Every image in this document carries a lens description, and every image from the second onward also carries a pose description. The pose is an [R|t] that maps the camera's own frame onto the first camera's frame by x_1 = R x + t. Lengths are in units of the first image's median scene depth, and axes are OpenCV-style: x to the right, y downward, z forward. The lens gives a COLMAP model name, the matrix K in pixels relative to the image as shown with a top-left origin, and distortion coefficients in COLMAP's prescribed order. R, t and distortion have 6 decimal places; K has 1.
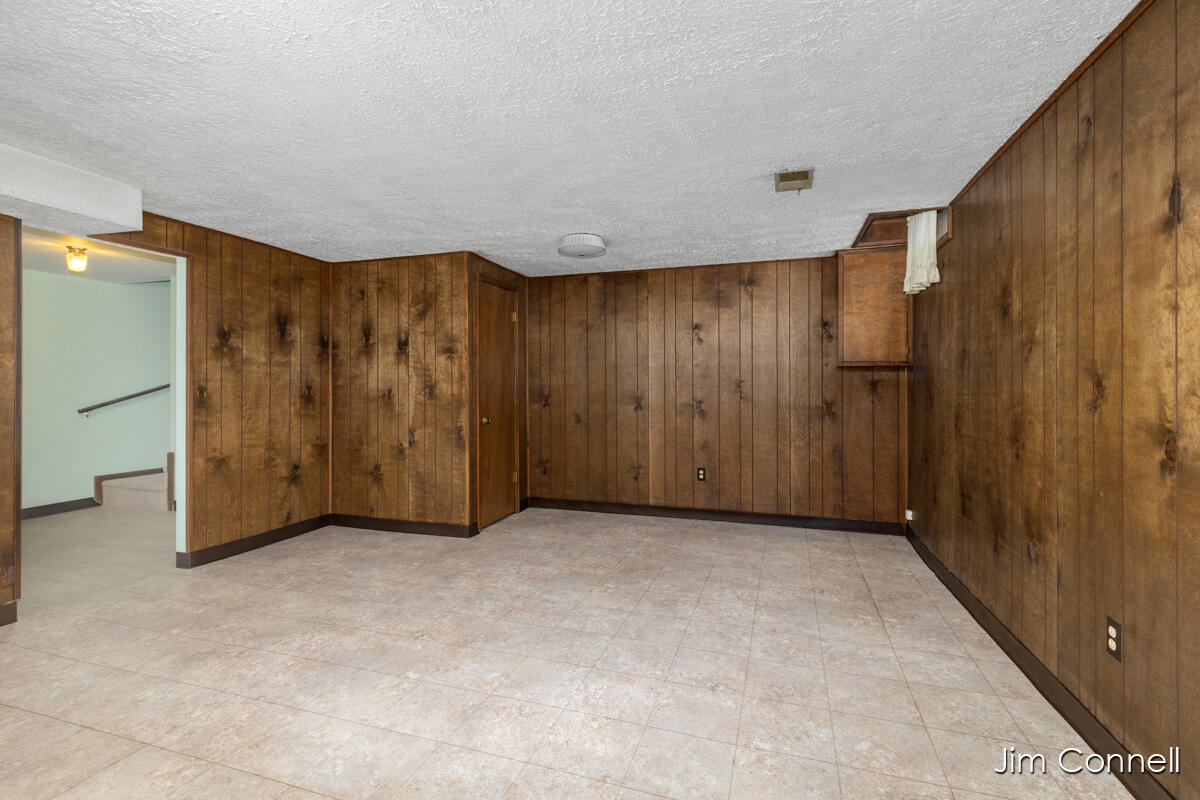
lens RADIAL K [[542.6, 0, 596.7], [0, 542.6, 387.6], [0, 0, 1]] dist [0.007287, -0.000586]
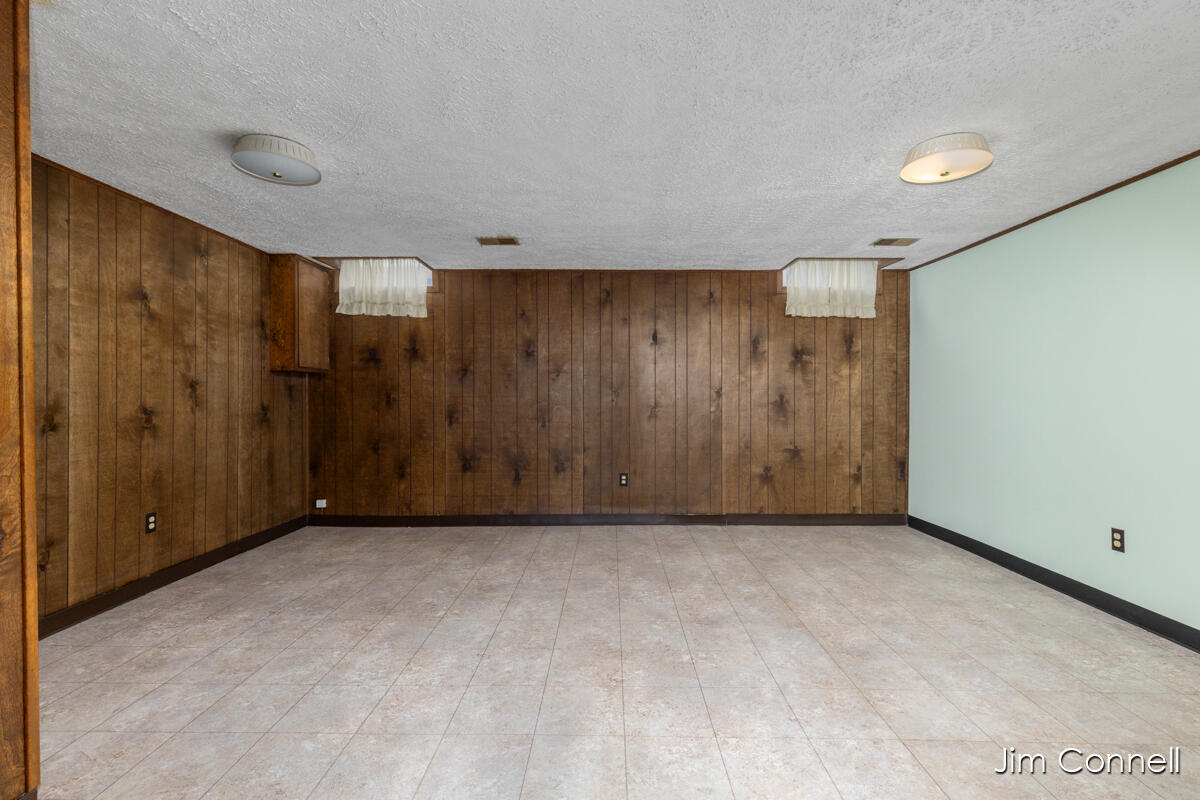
lens RADIAL K [[542.6, 0, 597.1], [0, 542.6, 400.8], [0, 0, 1]] dist [0.007287, -0.000586]
pose [[-0.296996, -0.008823, 0.954838, -0.657850], [-0.000338, 0.999958, 0.009135, 0.006476], [-0.954879, 0.002390, -0.296986, 0.748652]]
